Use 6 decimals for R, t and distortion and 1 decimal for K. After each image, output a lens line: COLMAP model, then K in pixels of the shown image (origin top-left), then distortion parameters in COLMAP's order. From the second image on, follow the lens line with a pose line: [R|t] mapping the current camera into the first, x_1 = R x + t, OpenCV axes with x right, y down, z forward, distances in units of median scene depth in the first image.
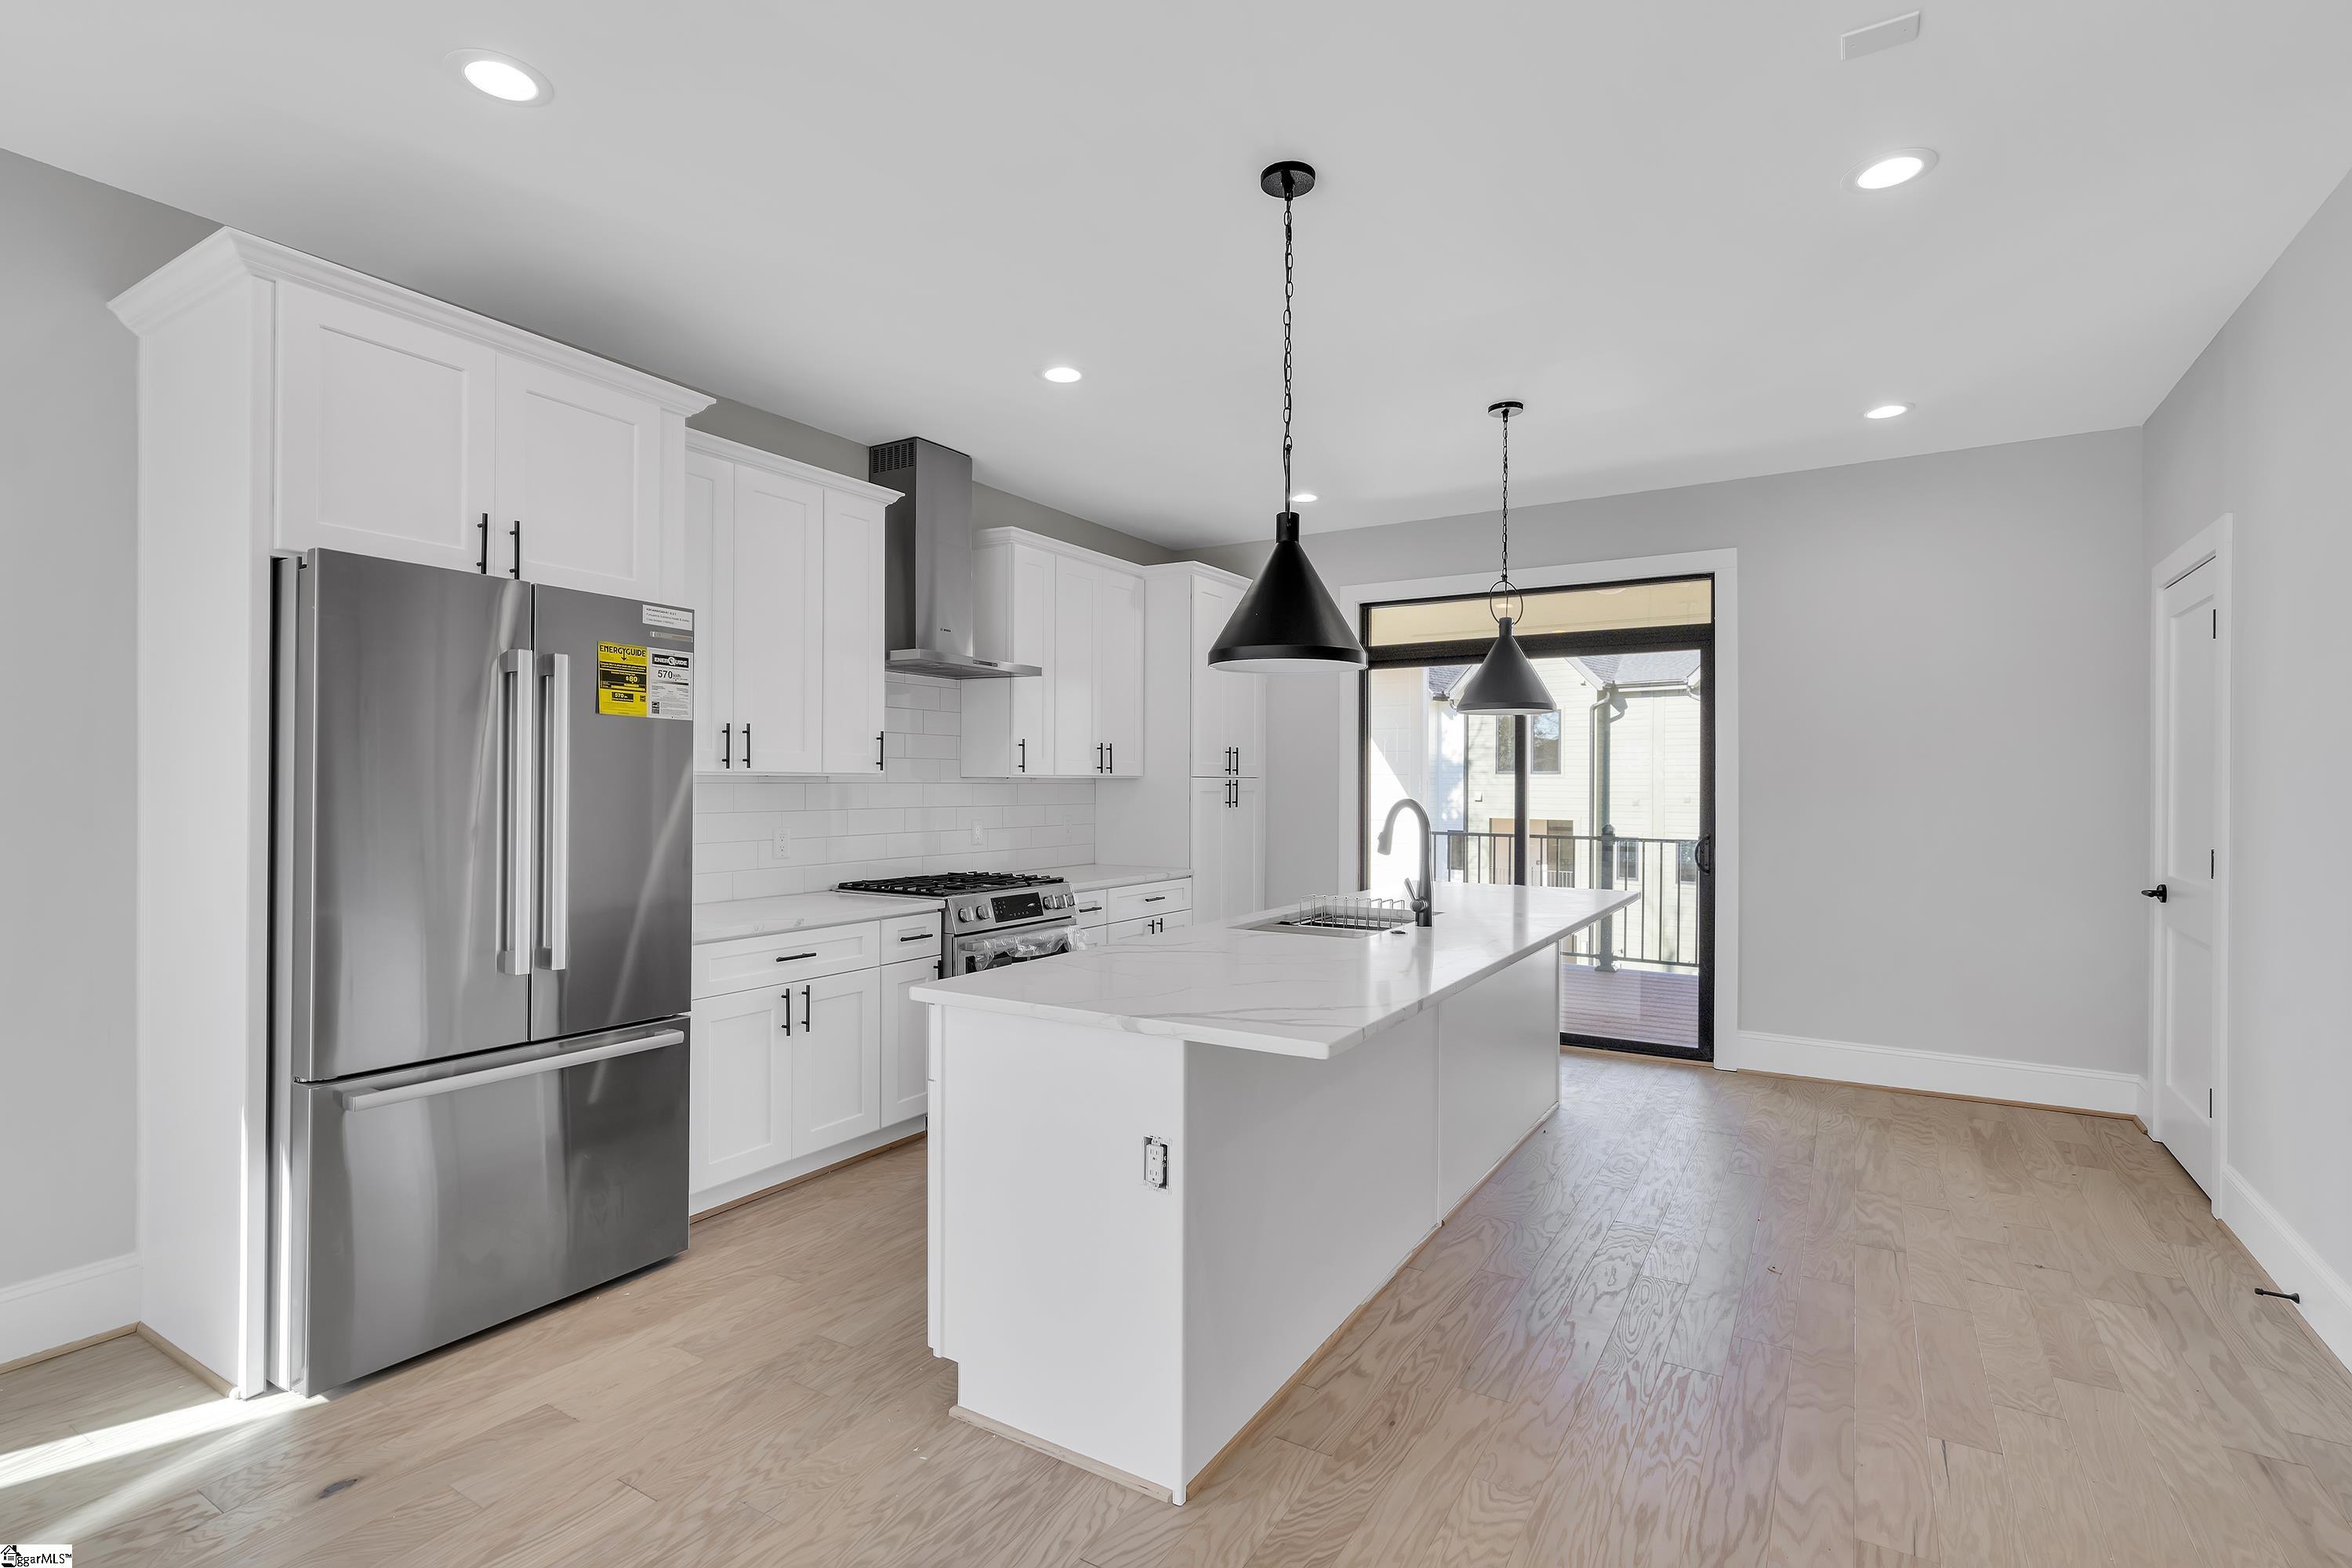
lens RADIAL K [[1100.2, 0, 1176.0], [0, 1100.2, 784.0], [0, 0, 1]] dist [-0.001009, -0.000081]
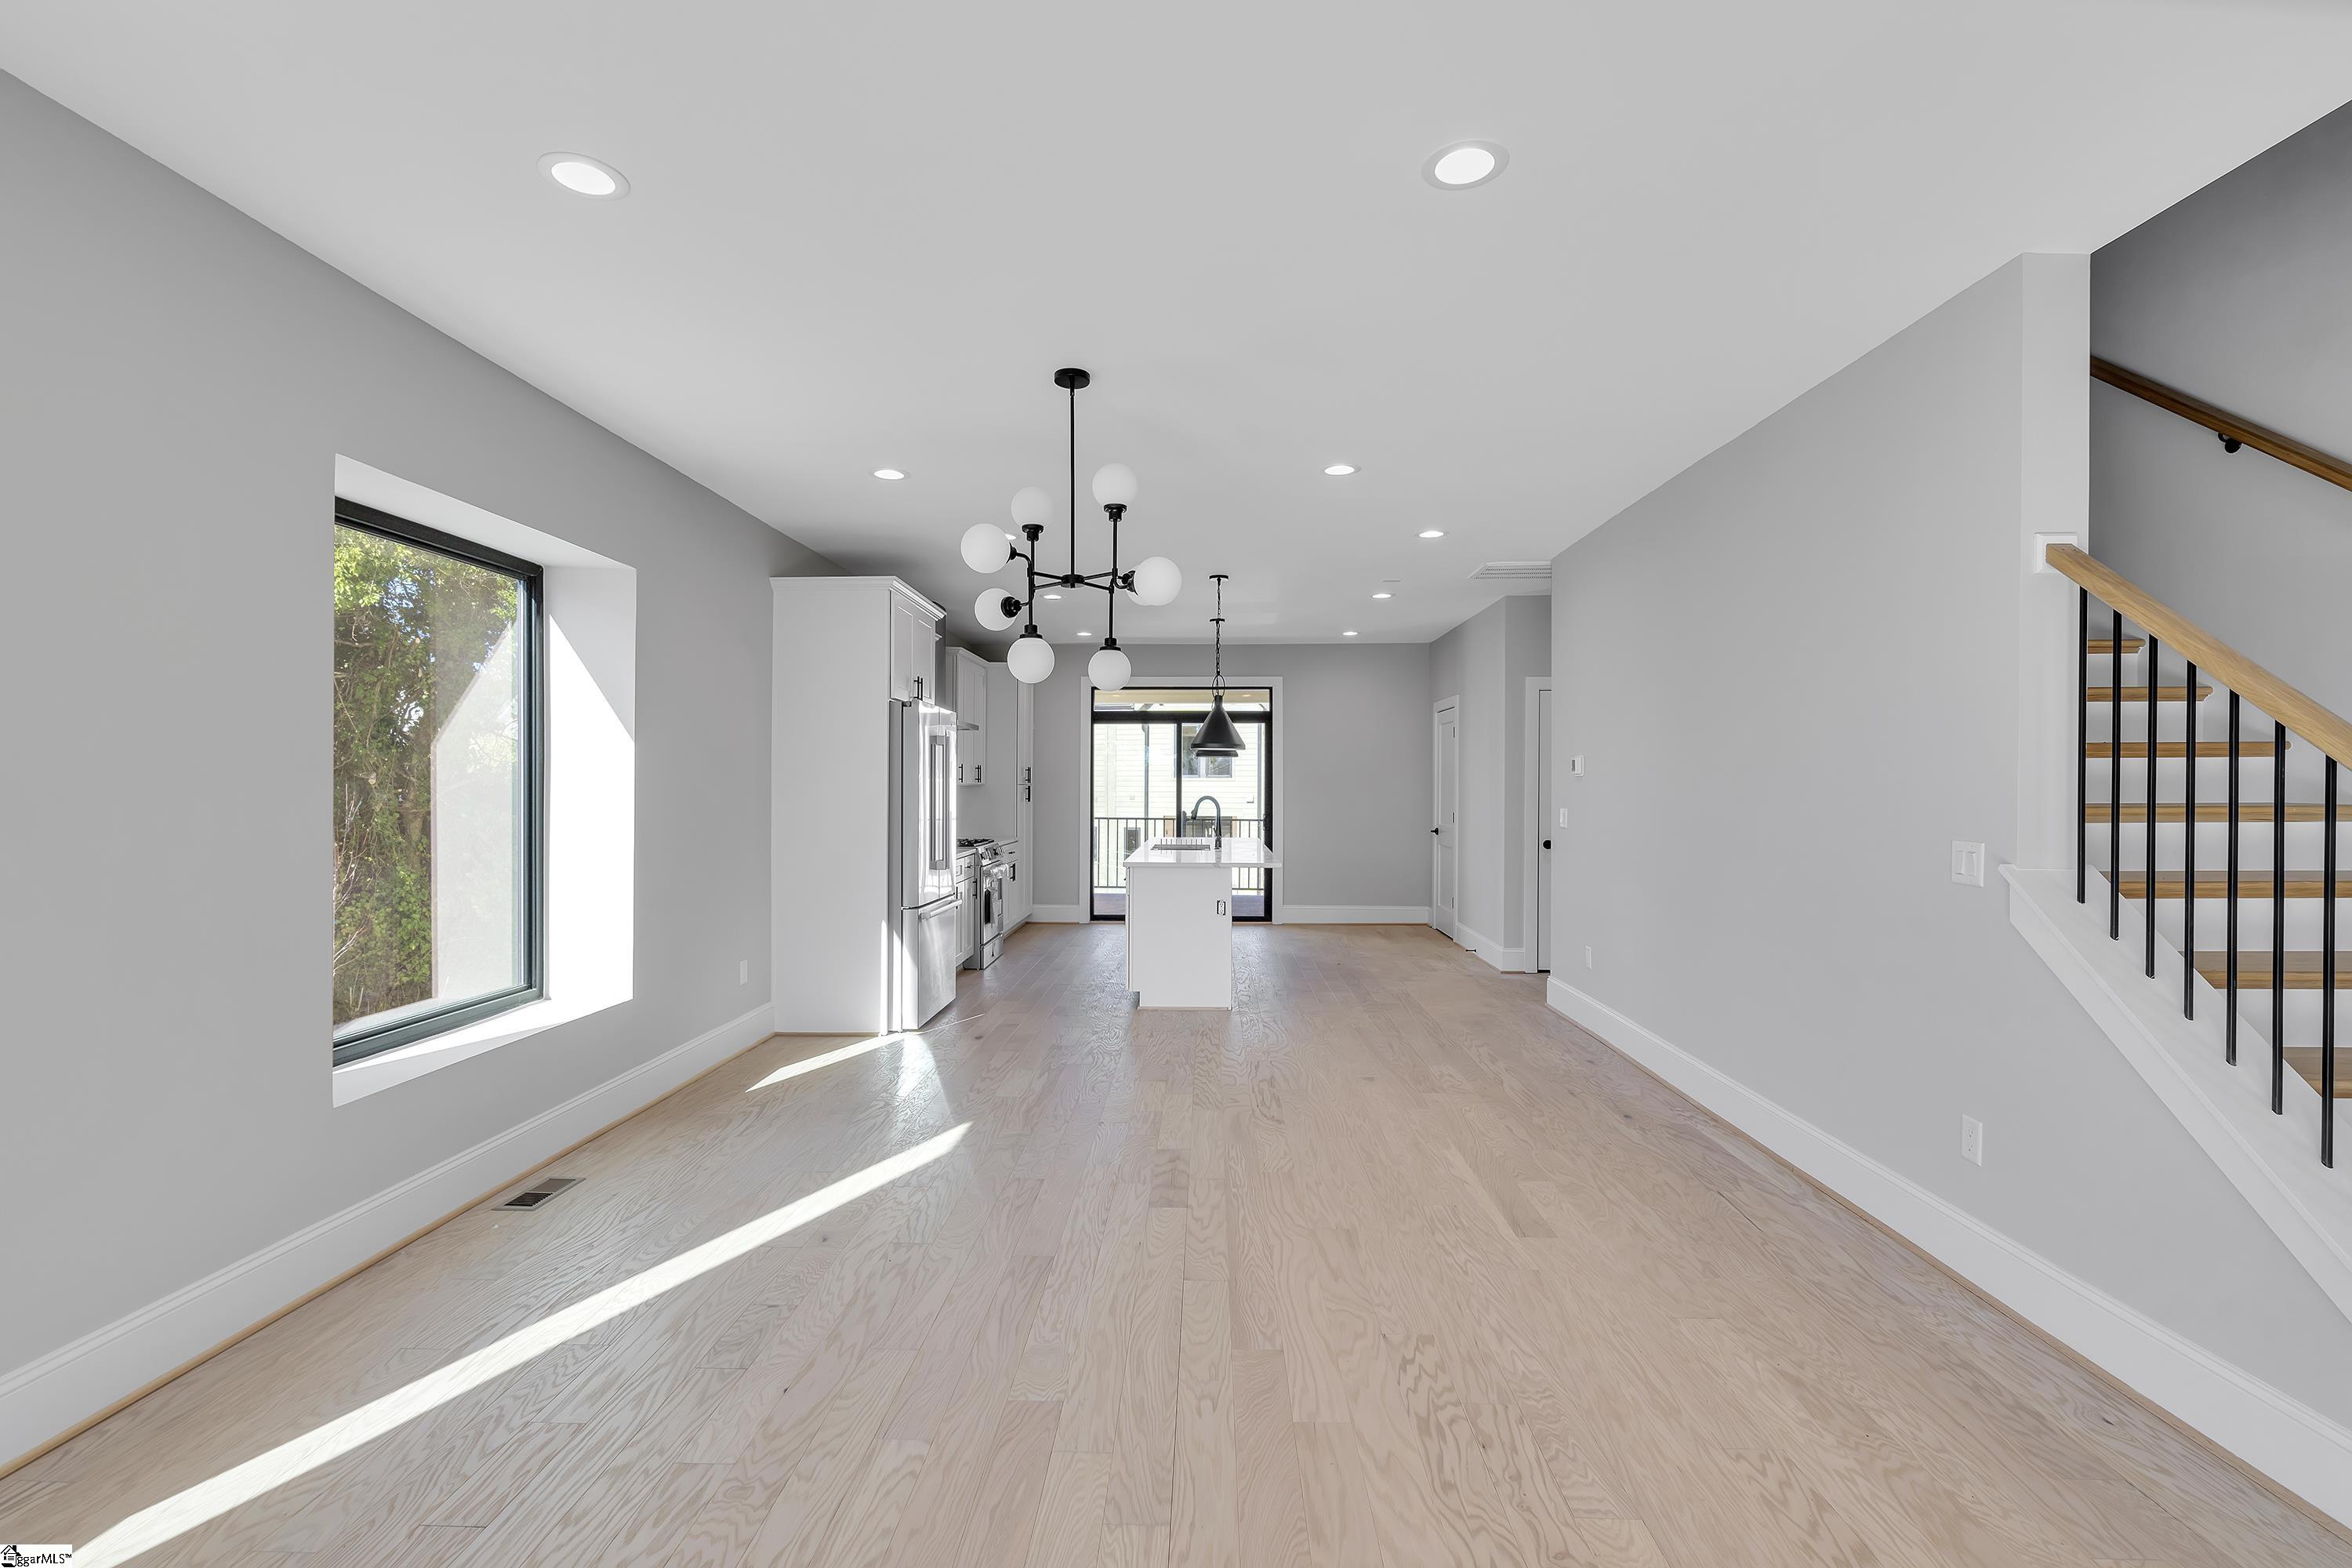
lens RADIAL K [[1060.3, 0, 1176.0], [0, 1060.3, 784.0], [0, 0, 1]] dist [-0.002316, -0.000084]
pose [[0.865979, 0.001982, 0.500076, -1.182135], [-0.001942, 0.999998, -0.000600, -0.012676], [-0.500076, -0.000451, 0.865982, -1.143830]]
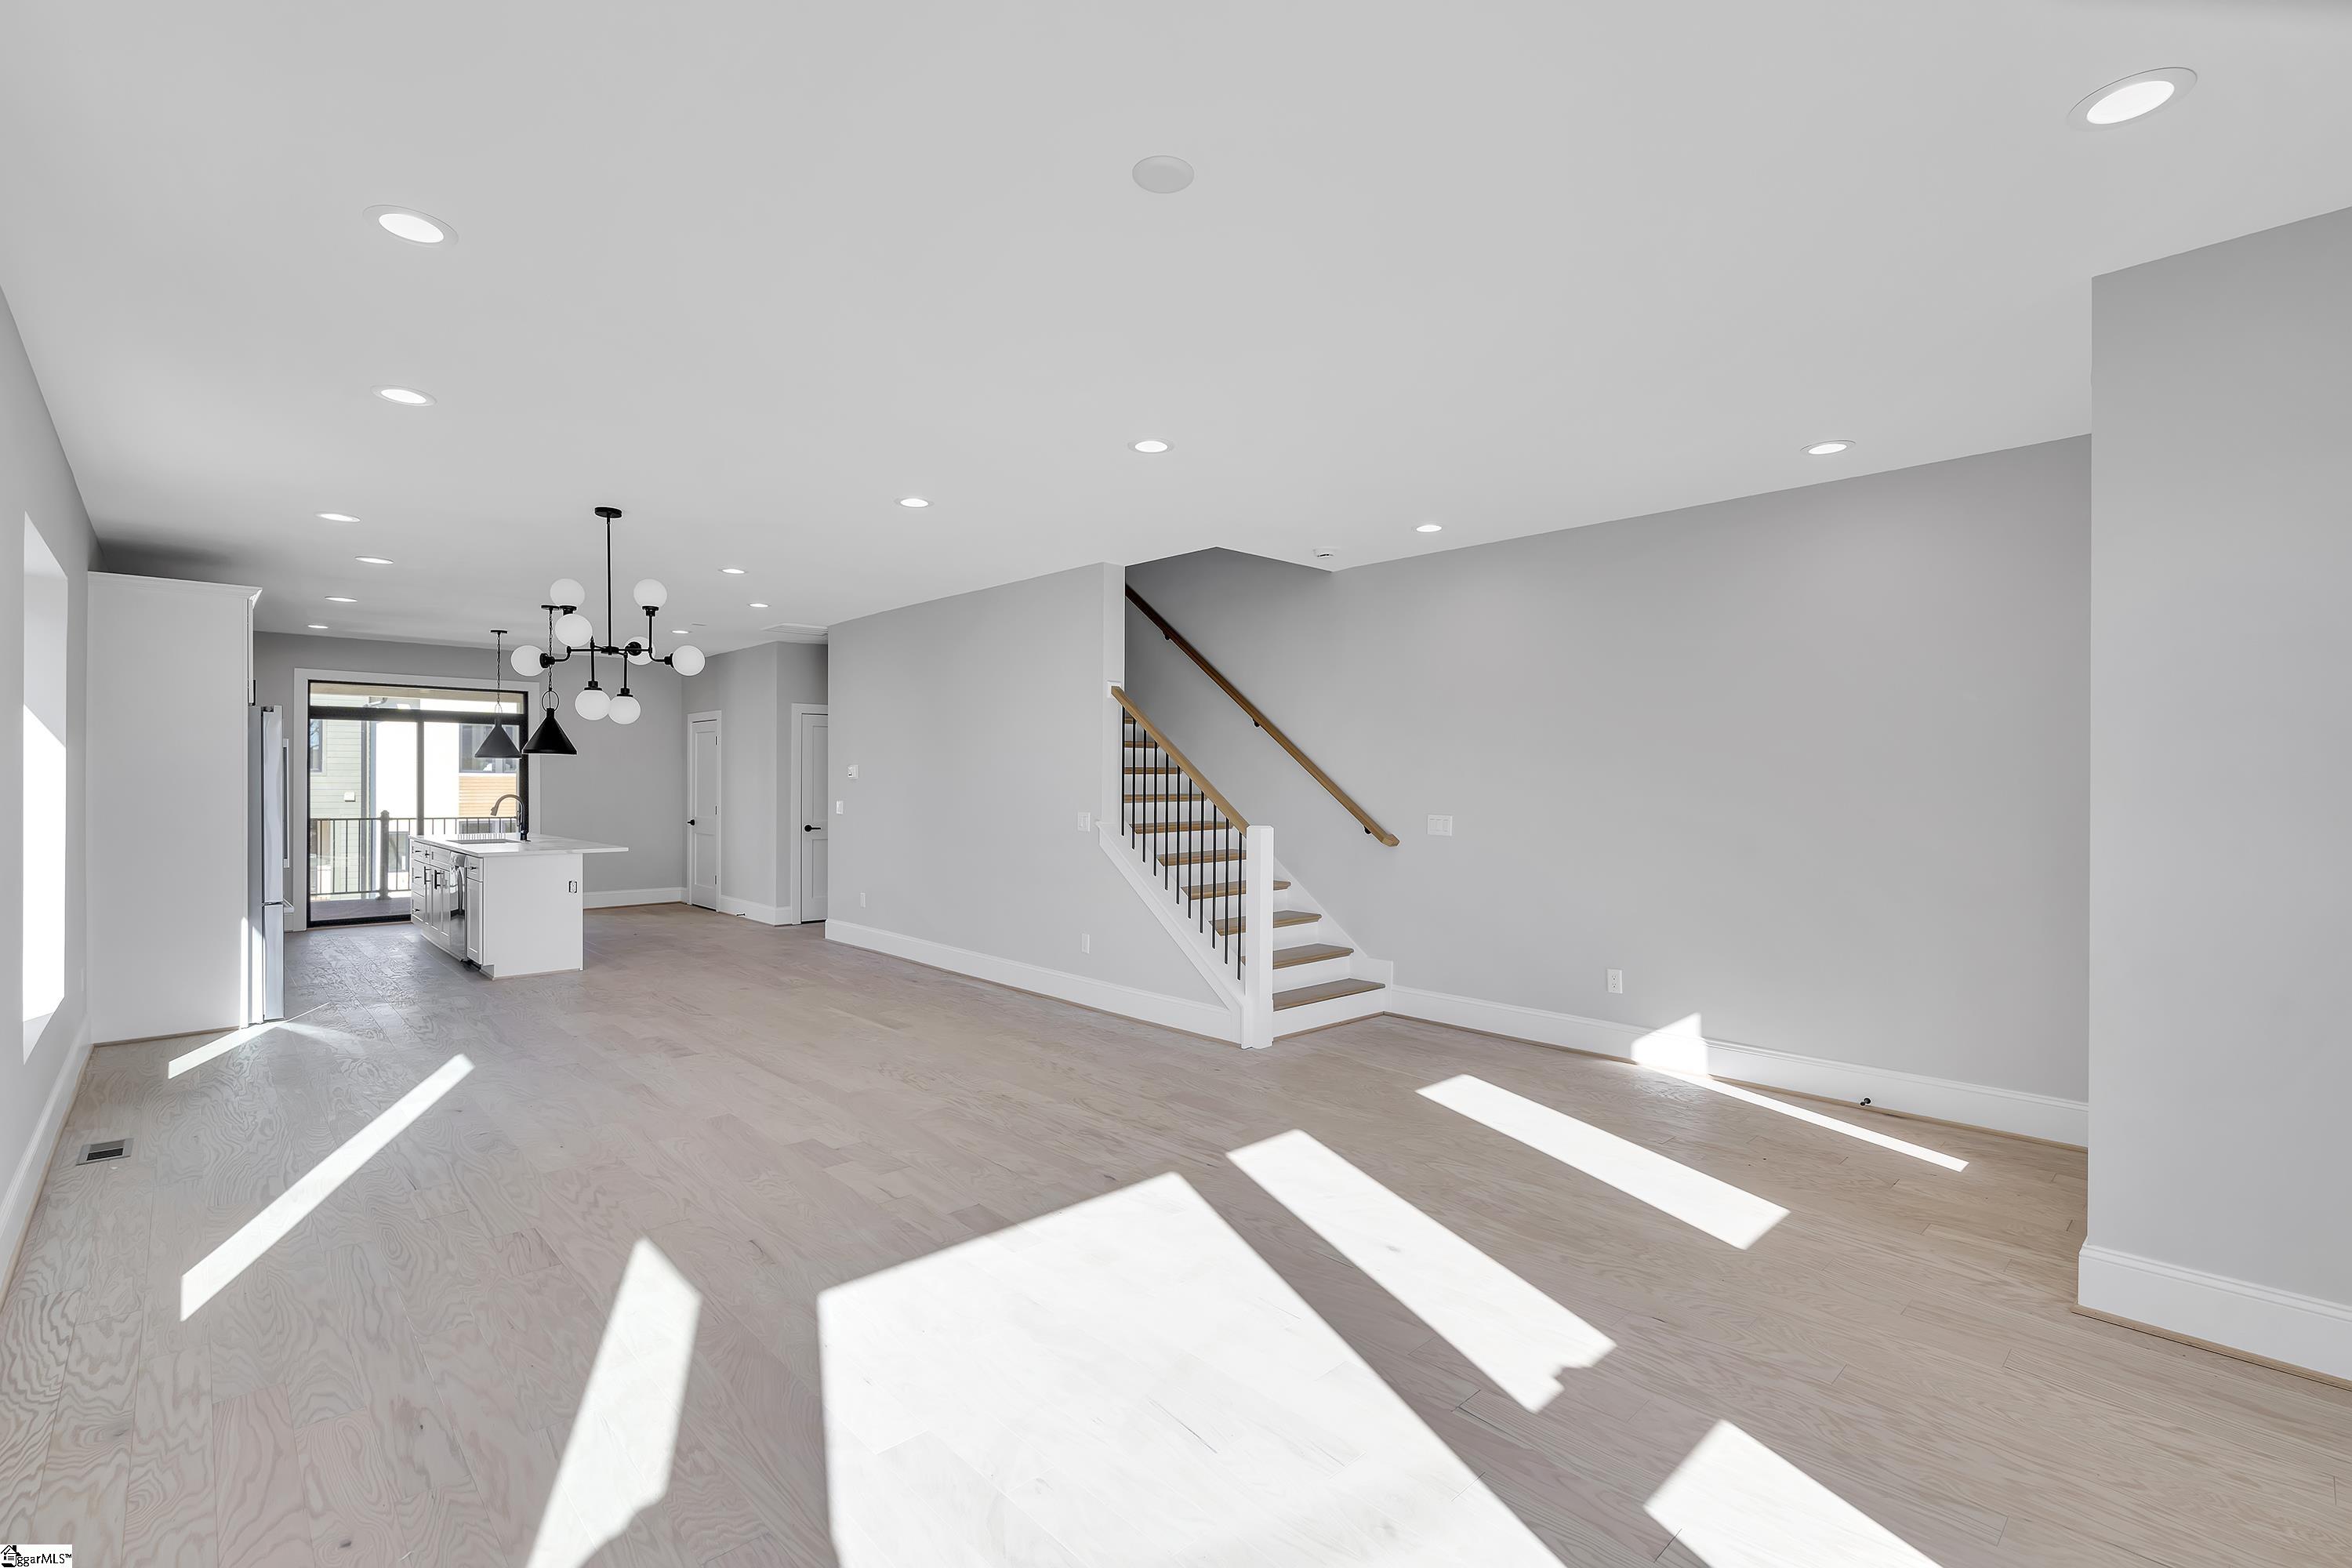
lens RADIAL K [[1060.3, 0, 1176.0], [0, 1060.3, 784.0], [0, 0, 1]] dist [-0.002316, -0.000084]
pose [[0.254076, -0.000853, 0.967184, -2.172959], [-0.004662, 0.999987, 0.002106, -0.028826], [-0.967173, -0.005044, 0.254069, -1.417039]]
